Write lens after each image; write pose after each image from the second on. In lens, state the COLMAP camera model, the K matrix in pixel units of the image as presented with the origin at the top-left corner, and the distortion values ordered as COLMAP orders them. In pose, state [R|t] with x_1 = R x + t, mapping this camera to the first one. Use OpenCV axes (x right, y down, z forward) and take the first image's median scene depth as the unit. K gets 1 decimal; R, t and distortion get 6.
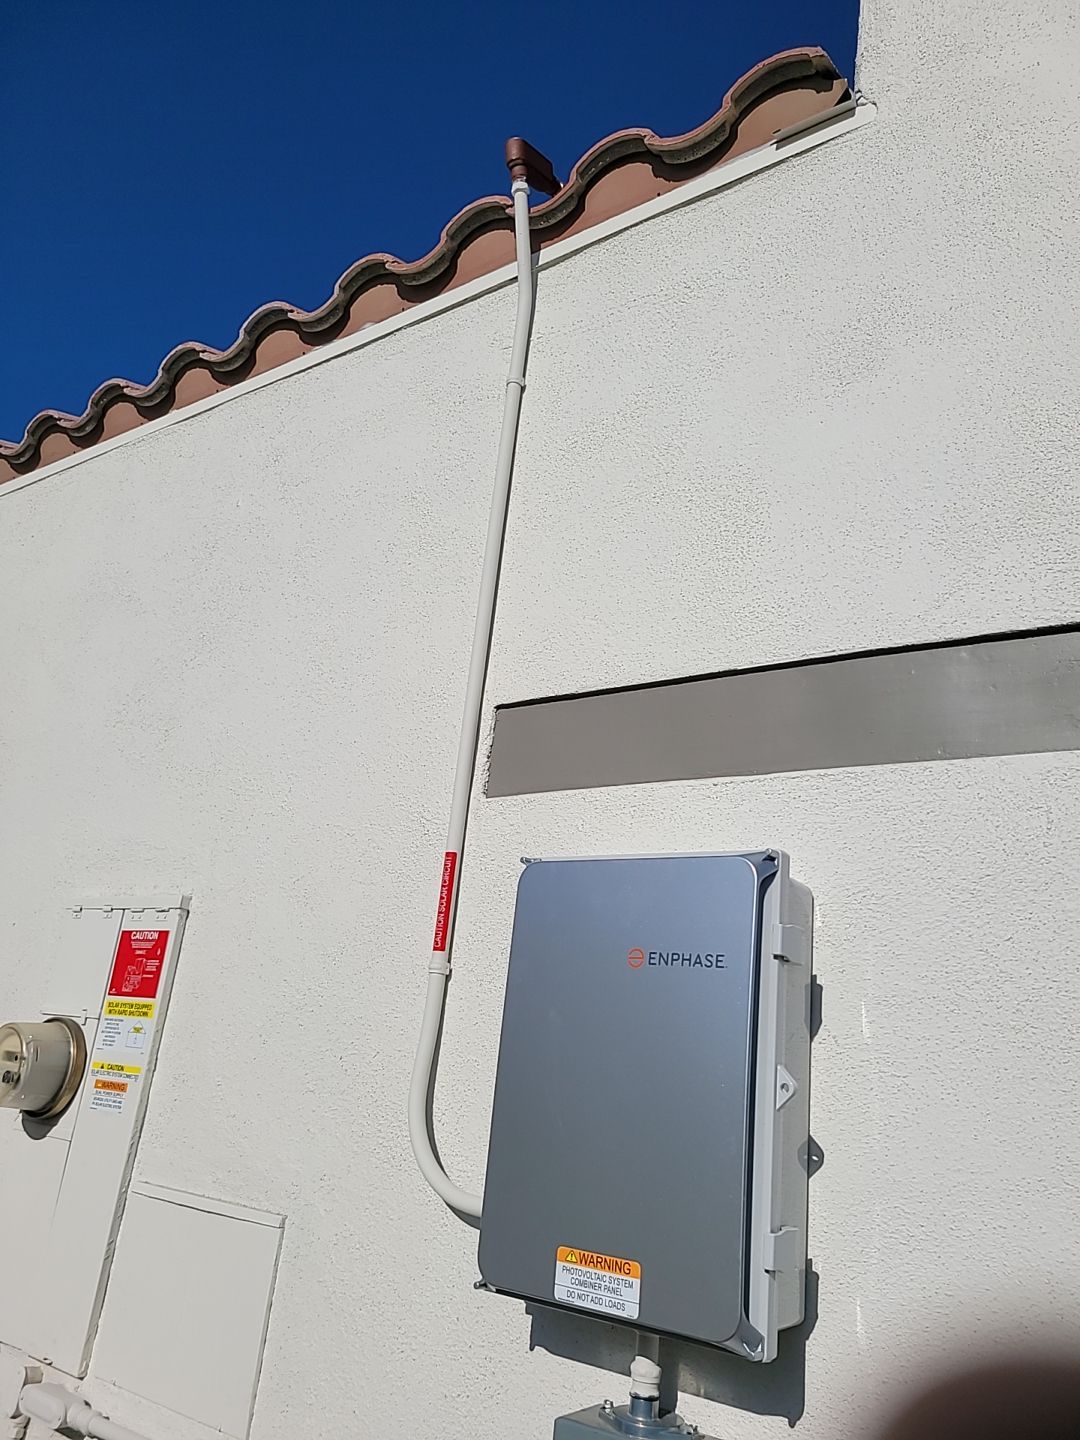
lens RADIAL K [[1111.0, 0, 540.9], [0, 1111.0, 719.5], [0, 0, 1]] dist [0.012624, -0.005113]
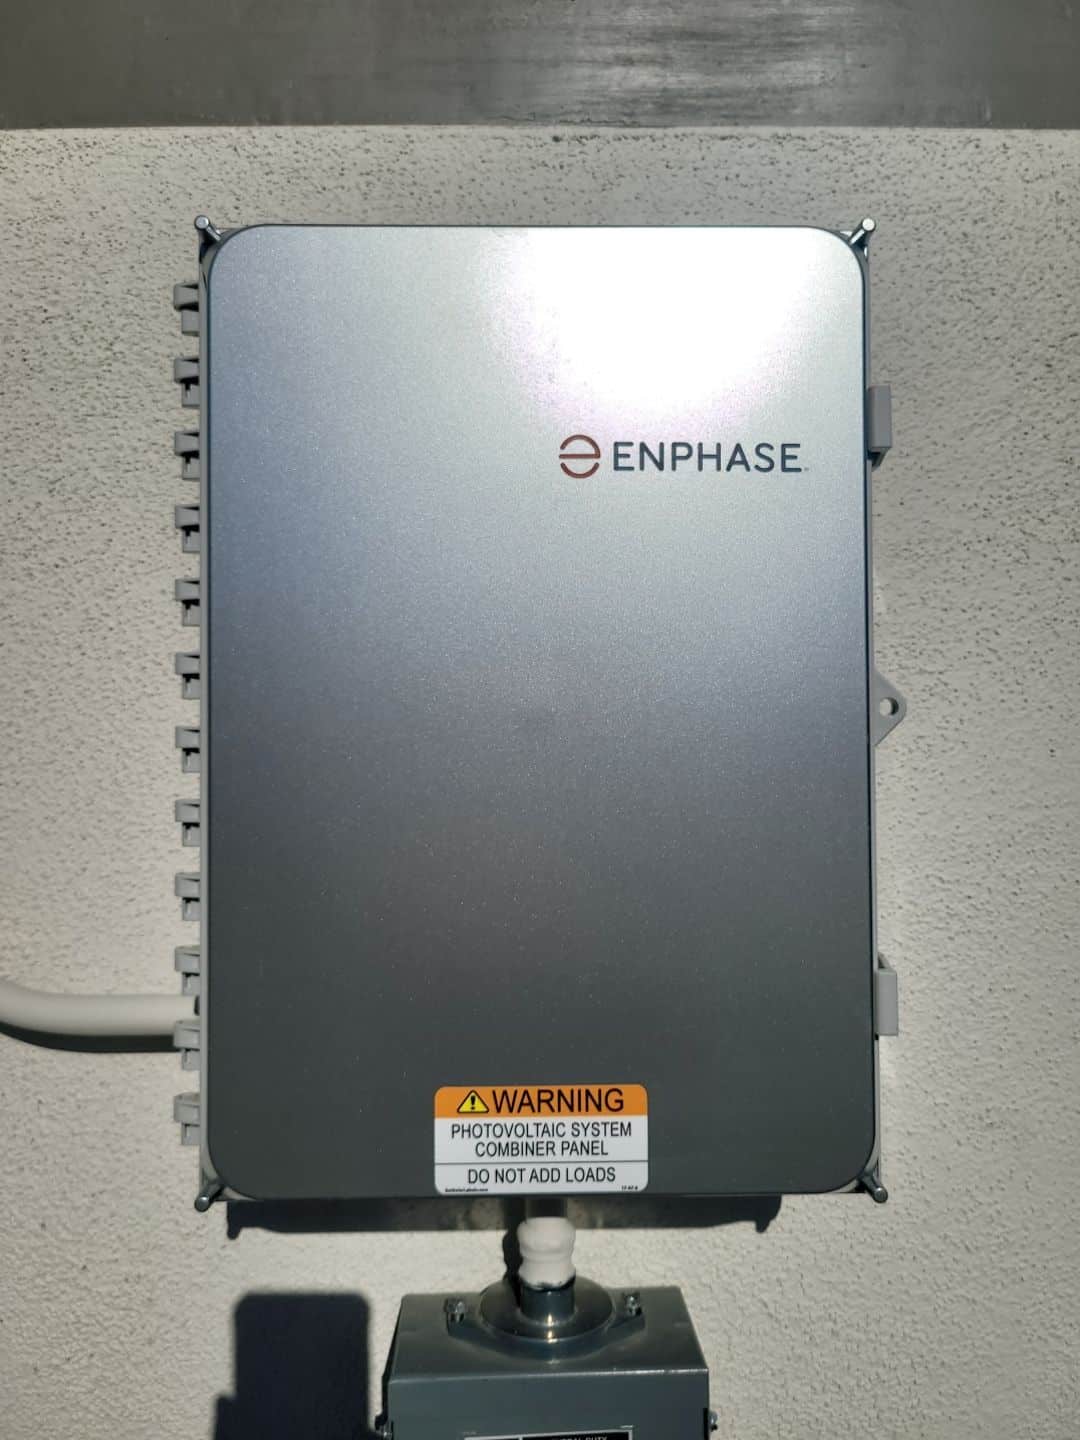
lens RADIAL K [[1111.0, 0, 538.9], [0, 1111.0, 723.3], [0, 0, 1]] dist [0.012624, -0.005113]
pose [[0.797253, -0.099370, 0.595409, -0.204699], [-0.097877, 0.952025, 0.289945, 0.197001], [-0.595657, -0.289436, 0.749279, 0.679596]]
